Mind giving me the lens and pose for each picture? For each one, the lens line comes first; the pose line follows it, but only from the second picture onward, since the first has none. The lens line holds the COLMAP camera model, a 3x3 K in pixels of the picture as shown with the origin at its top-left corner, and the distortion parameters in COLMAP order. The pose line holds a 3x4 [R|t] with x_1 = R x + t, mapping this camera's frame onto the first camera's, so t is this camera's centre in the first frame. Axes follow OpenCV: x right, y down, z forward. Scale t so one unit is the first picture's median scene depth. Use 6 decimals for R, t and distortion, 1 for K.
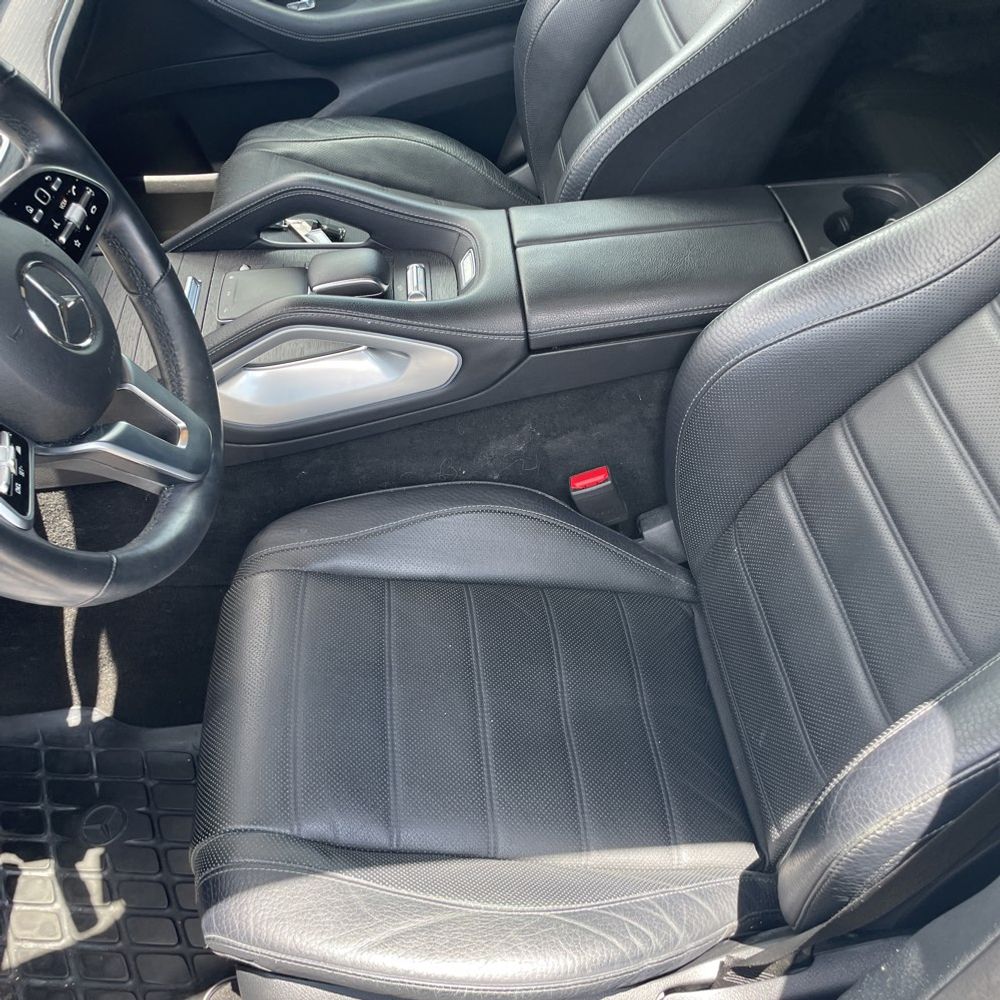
lens RADIAL K [[998.6, 0, 499.4], [0, 998.6, 499.9], [0, 0, 1]] dist [0.127866, -0.190445]
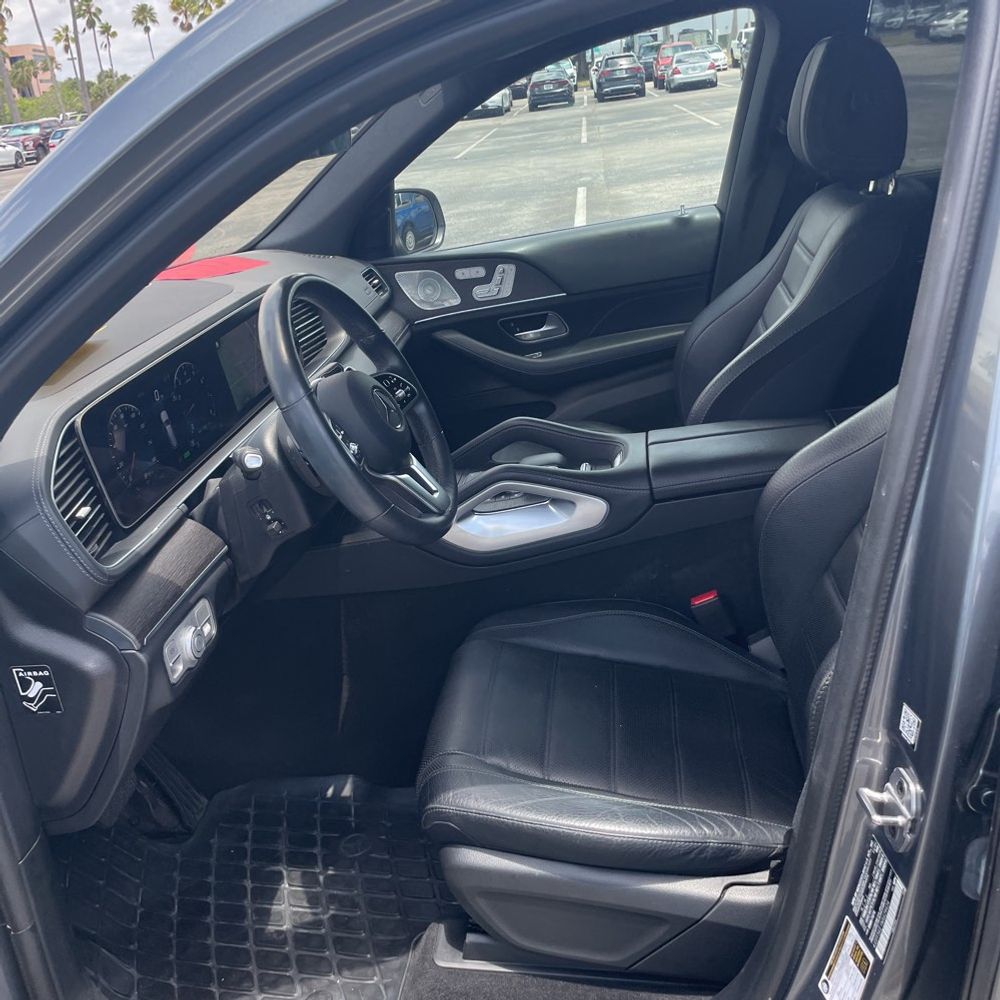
lens RADIAL K [[1016.9, 0, 503.6], [0, 1016.9, 497.2], [0, 0, 1]] dist [0.093224, -0.153787]
pose [[0.972945, -0.029294, -0.229171, 0.151166], [-0.062421, 0.921709, -0.382827, 0.422345], [0.222444, 0.386774, 0.894944, -0.415476]]
